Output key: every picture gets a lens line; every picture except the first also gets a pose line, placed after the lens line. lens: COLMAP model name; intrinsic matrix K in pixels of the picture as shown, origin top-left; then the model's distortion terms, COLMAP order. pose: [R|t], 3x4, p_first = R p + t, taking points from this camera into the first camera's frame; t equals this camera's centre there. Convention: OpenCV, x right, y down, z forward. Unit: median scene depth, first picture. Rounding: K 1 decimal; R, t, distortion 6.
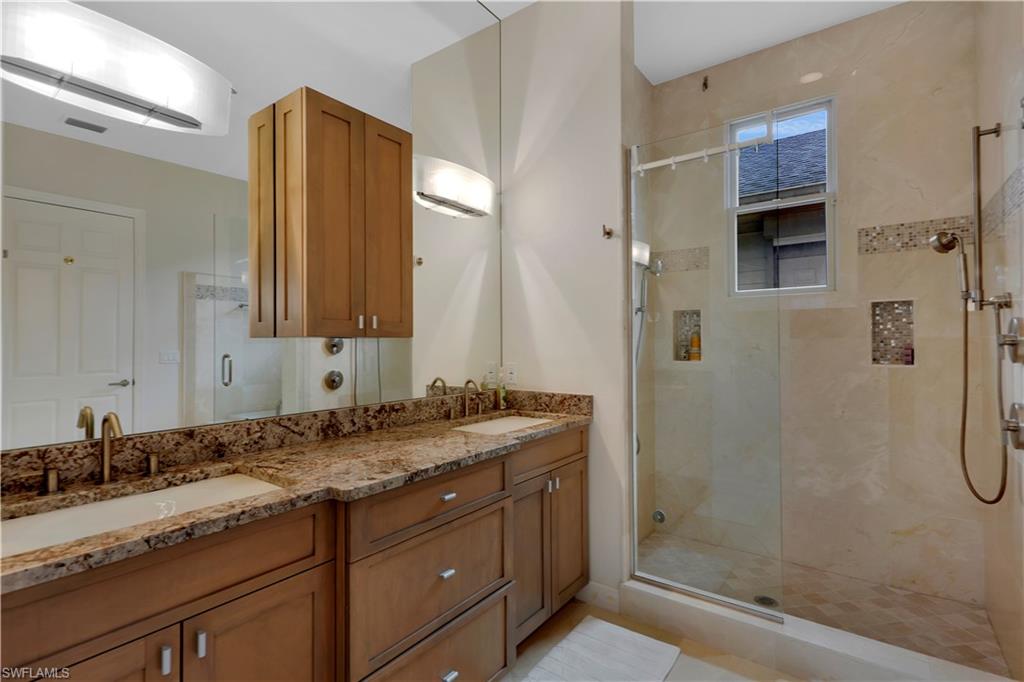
lens RADIAL K [[484.6, 0, 509.5], [0, 484.6, 341.0], [0, 0, 1]] dist [0.001284, -0.000300]
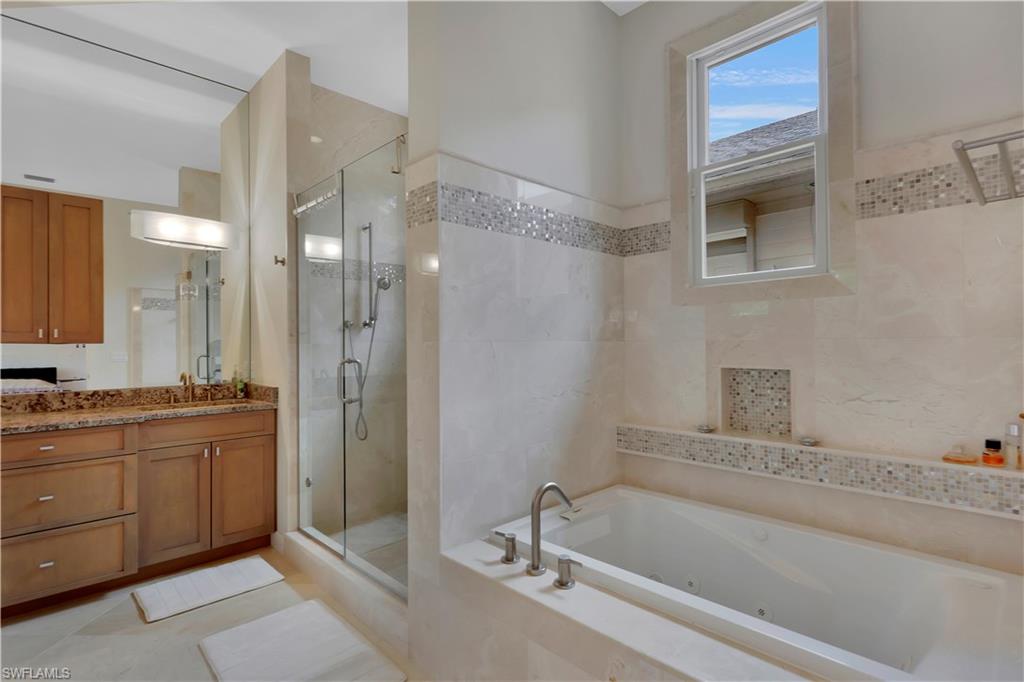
lens RADIAL K [[501.3, 0, 514.6], [0, 501.3, 340.6], [0, 0, 1]] dist [0.001093, -0.000168]
pose [[0.988221, -0.002356, -0.153013, 1.255573], [0.002068, 0.999996, -0.002040, -0.010222], [0.153017, 0.001700, 0.988222, -0.277908]]
